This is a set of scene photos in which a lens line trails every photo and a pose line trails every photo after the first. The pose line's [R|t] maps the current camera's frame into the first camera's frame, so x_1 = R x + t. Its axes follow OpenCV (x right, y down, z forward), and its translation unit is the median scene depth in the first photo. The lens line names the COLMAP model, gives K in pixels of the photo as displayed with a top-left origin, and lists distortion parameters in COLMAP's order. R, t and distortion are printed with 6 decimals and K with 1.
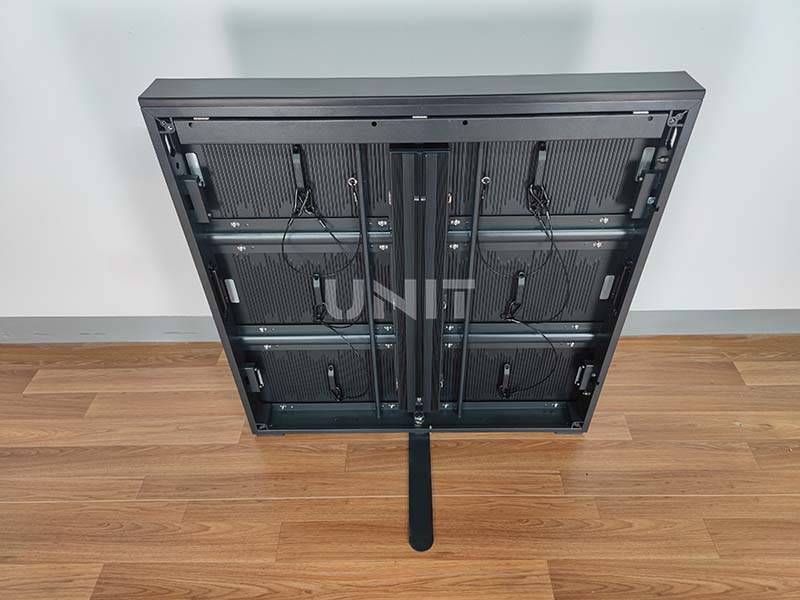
lens RADIAL K [[533.8, 0, 405.7], [0, 533.8, 297.5], [0, 0, 1]] dist [0.058063, -0.001563]
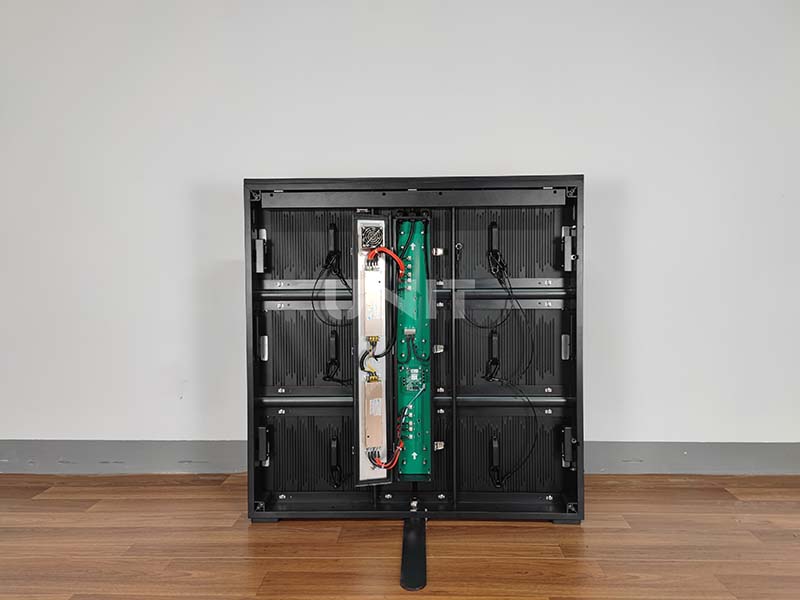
lens RADIAL K [[533.8, 0, 405.7], [0, 533.8, 297.5], [0, 0, 1]] dist [0.058063, -0.001563]
pose [[0.999677, 0.008994, -0.023766, 0.032884], [-0.021751, 0.786391, -0.617346, 0.633528], [0.013137, 0.617663, 0.786333, -0.046548]]
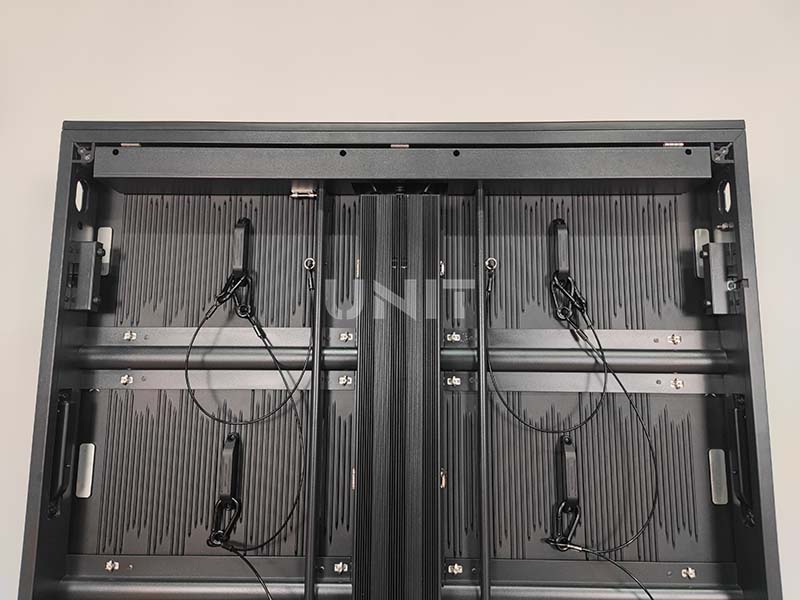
lens RADIAL K [[556.7, 0, 391.9], [0, 556.7, 282.4], [0, 0, 1]] dist [0.025218, -0.002444]
pose [[0.999654, 0.019606, -0.017532, 0.022725], [-0.026137, 0.665981, -0.745510, 0.294027], [-0.002941, 0.745711, 0.666263, 0.412872]]
